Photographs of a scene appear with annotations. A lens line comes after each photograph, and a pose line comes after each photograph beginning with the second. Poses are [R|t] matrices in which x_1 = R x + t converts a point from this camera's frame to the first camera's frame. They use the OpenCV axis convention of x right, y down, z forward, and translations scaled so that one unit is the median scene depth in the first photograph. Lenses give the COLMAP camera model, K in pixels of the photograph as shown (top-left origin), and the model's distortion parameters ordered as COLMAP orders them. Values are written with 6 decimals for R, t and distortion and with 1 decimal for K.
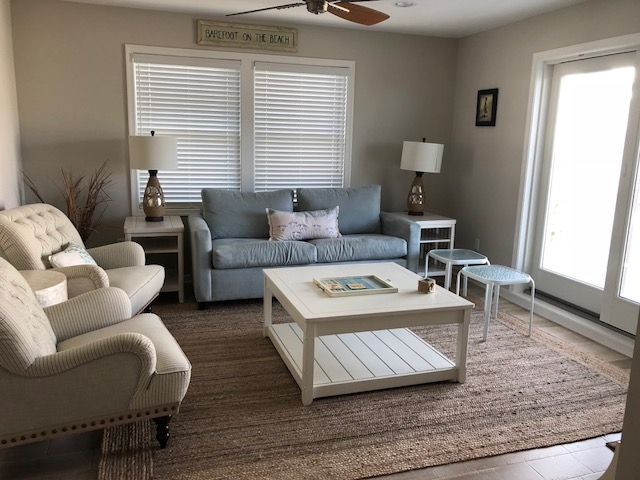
lens RADIAL K [[529.0, 0, 320.0], [0, 529.0, 240.0], [0, 0, 1]] dist [0.001281, -0.003496]
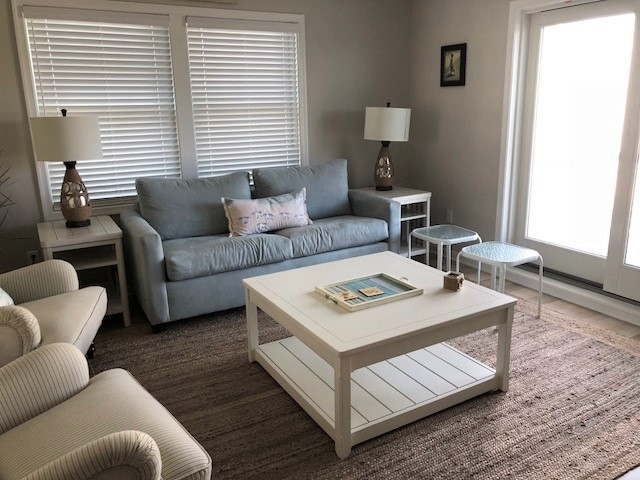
lens RADIAL K [[515.4, 0, 321.3], [0, 515.4, 231.8], [0, 0, 1]] dist [-0.001241, 0.004602]
pose [[0.975340, -0.094743, 0.199336, -0.119253], [0.083919, 0.994537, 0.062085, -0.045535], [-0.204130, -0.043826, 0.977962, 0.191195]]
